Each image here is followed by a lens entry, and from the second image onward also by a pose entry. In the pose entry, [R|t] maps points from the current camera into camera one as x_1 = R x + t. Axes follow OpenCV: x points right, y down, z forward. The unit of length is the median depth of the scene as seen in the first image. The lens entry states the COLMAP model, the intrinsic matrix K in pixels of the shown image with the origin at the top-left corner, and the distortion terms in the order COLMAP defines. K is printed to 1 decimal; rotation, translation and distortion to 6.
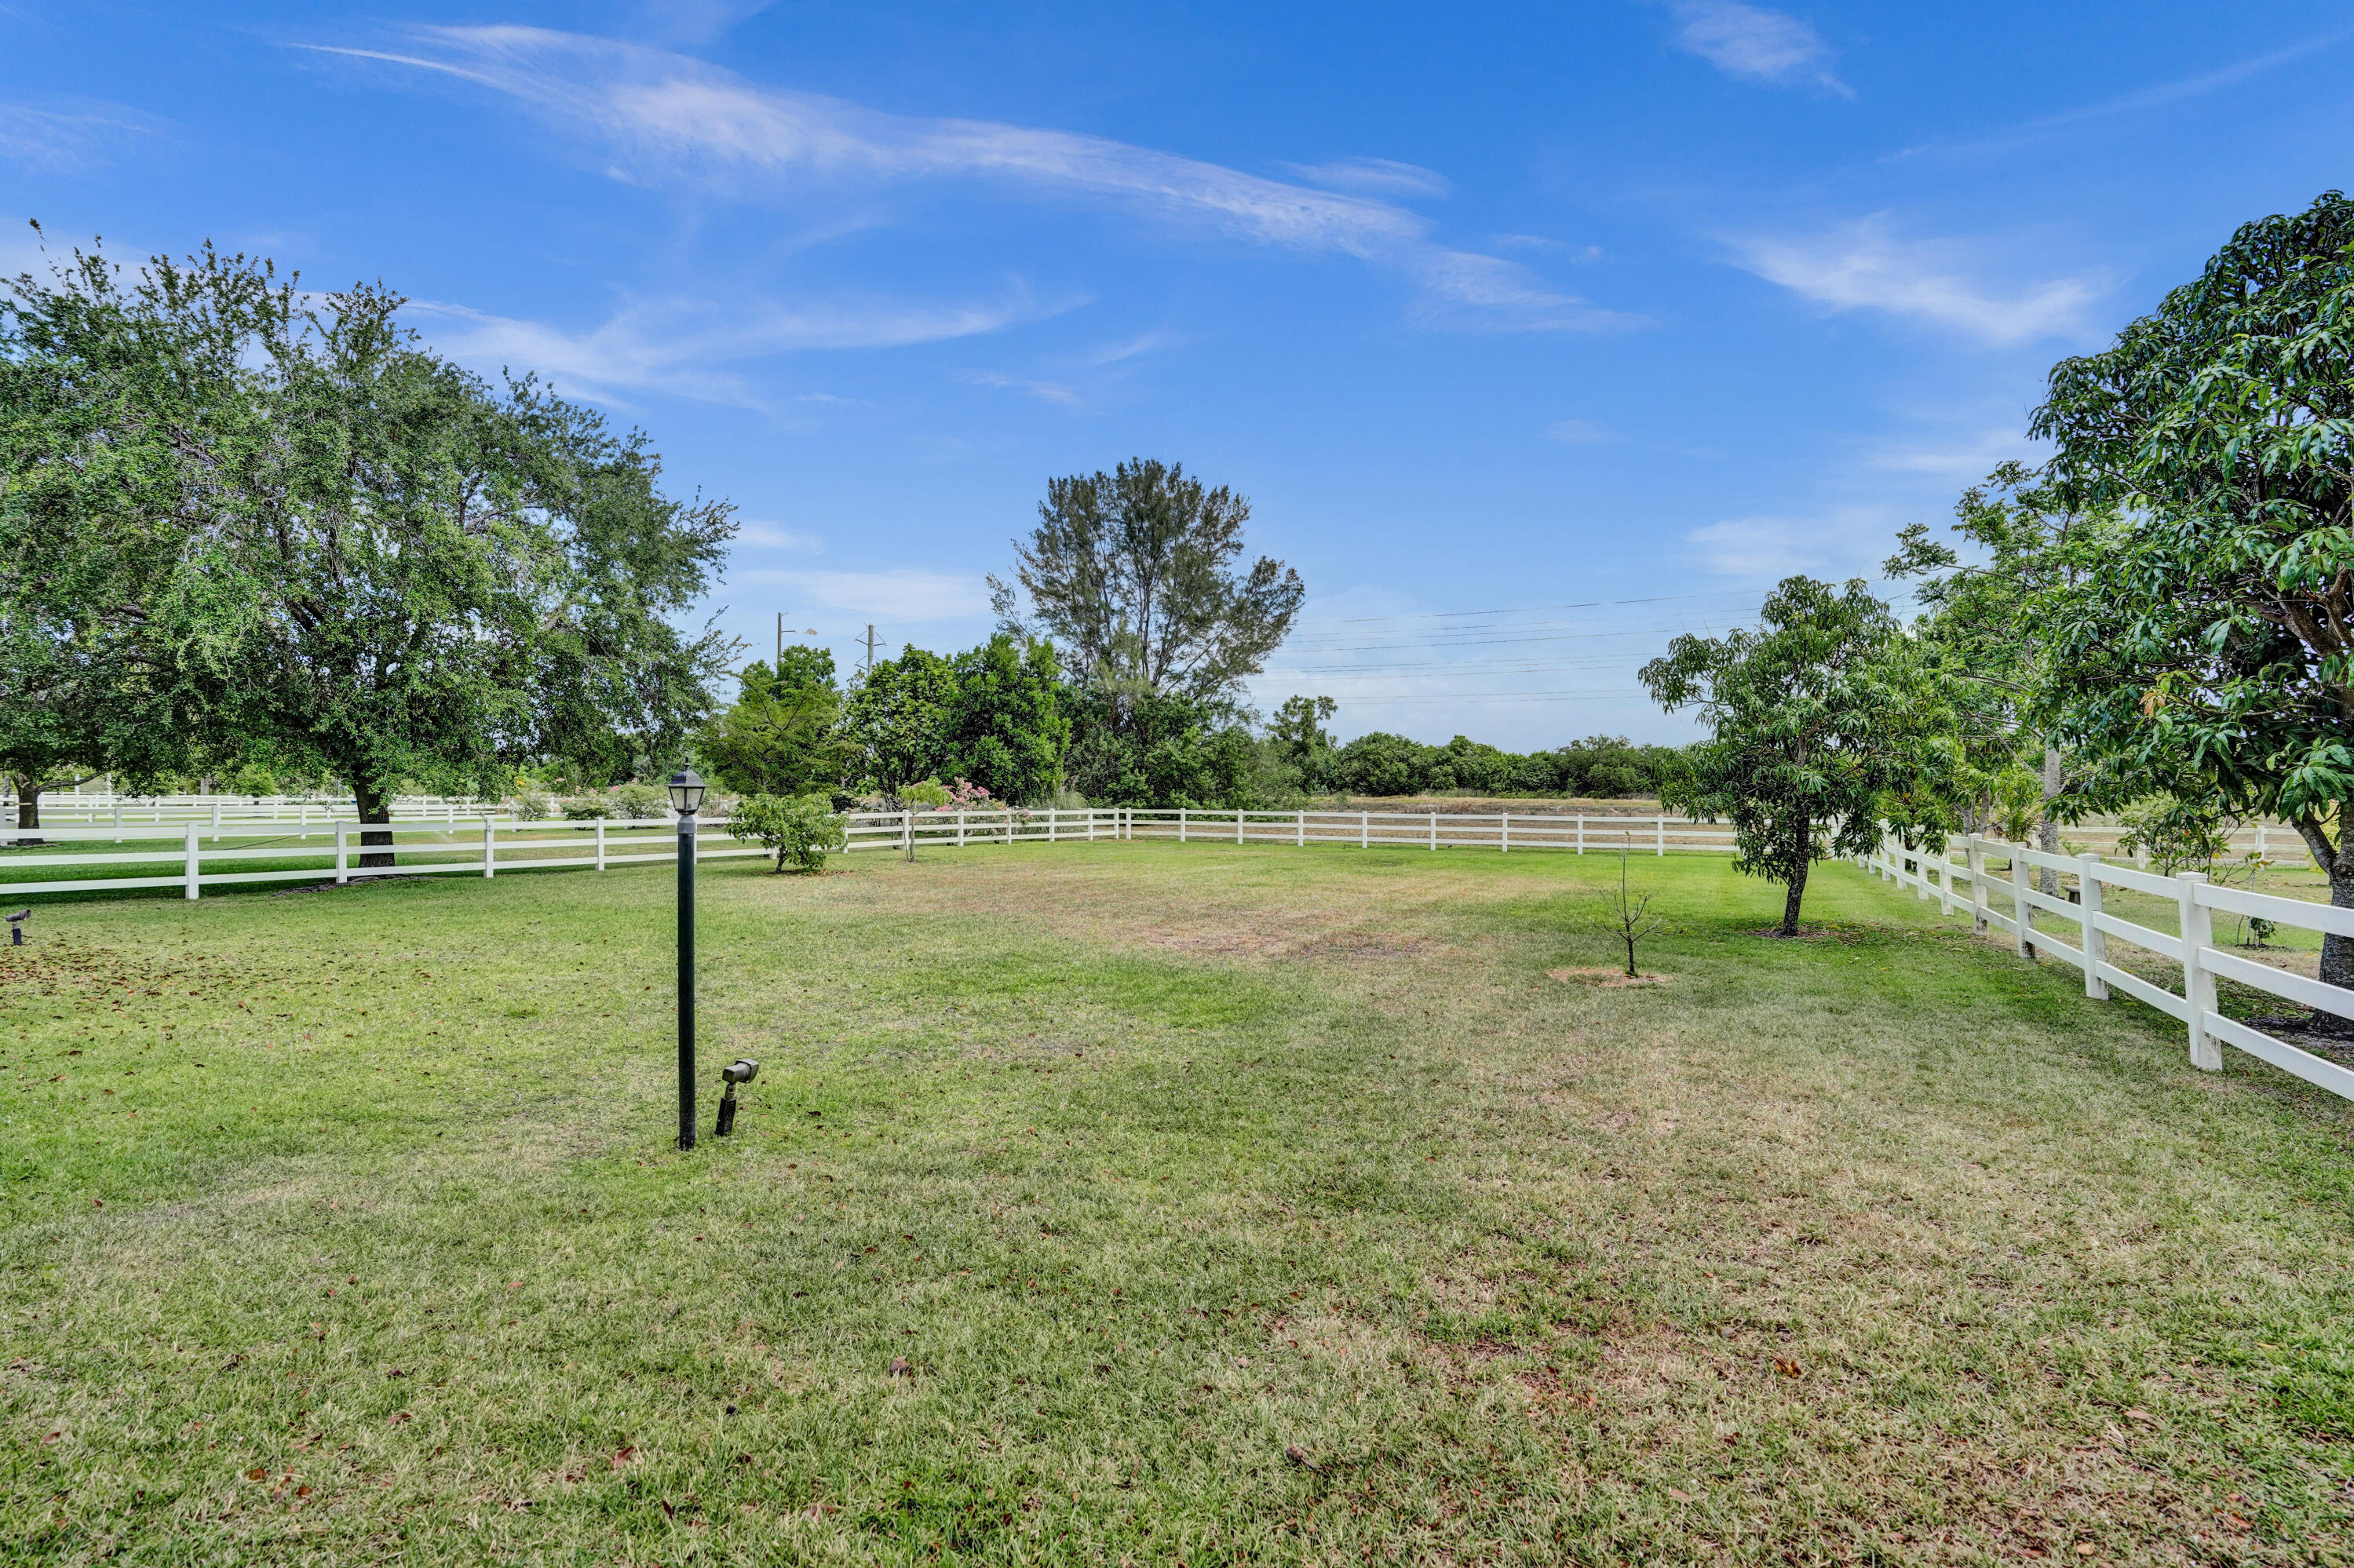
lens RADIAL K [[1081.8, 0, 1185.1], [0, 1081.8, 780.6], [0, 0, 1]] dist [-0.034231, 0.007365]
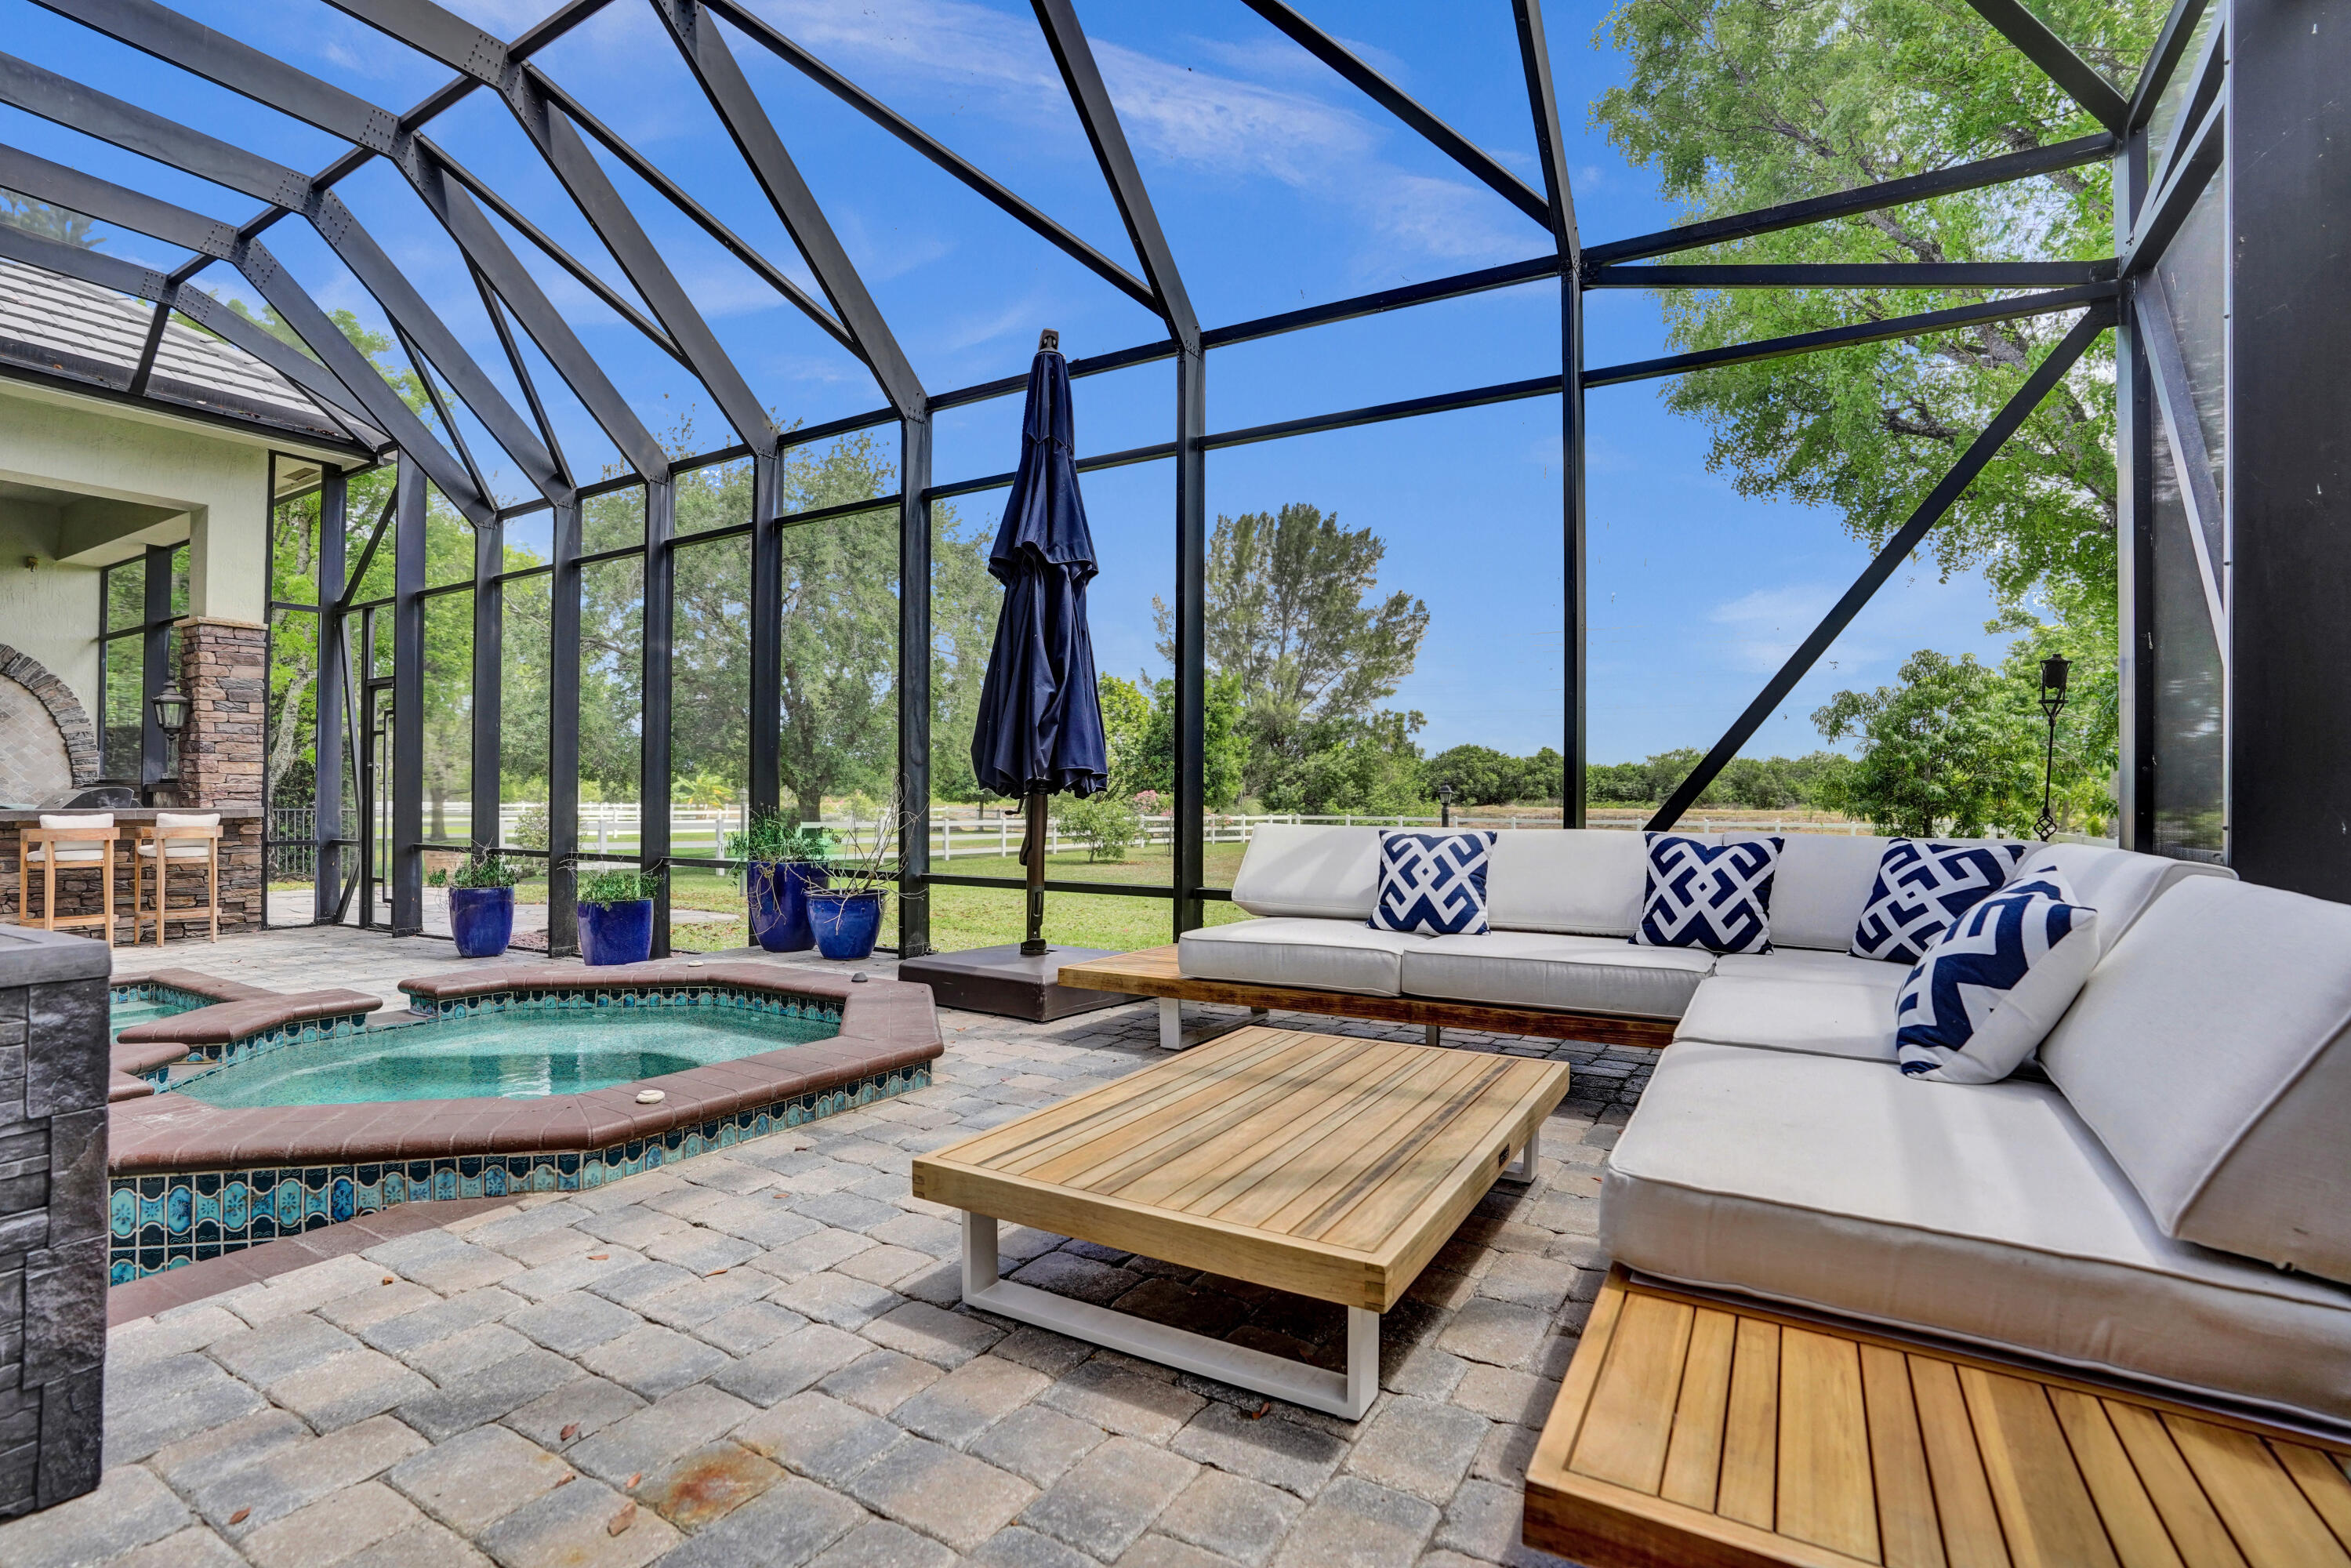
lens RADIAL K [[1080.6, 0, 1177.3], [0, 1080.6, 787.0], [0, 0, 1]] dist [-0.034231, 0.007365]
pose [[0.998381, 0.000065, -0.056877, -0.126413], [-0.000254, 0.999994, -0.003310, -0.000127], [0.056876, 0.003319, 0.998376, -0.175904]]
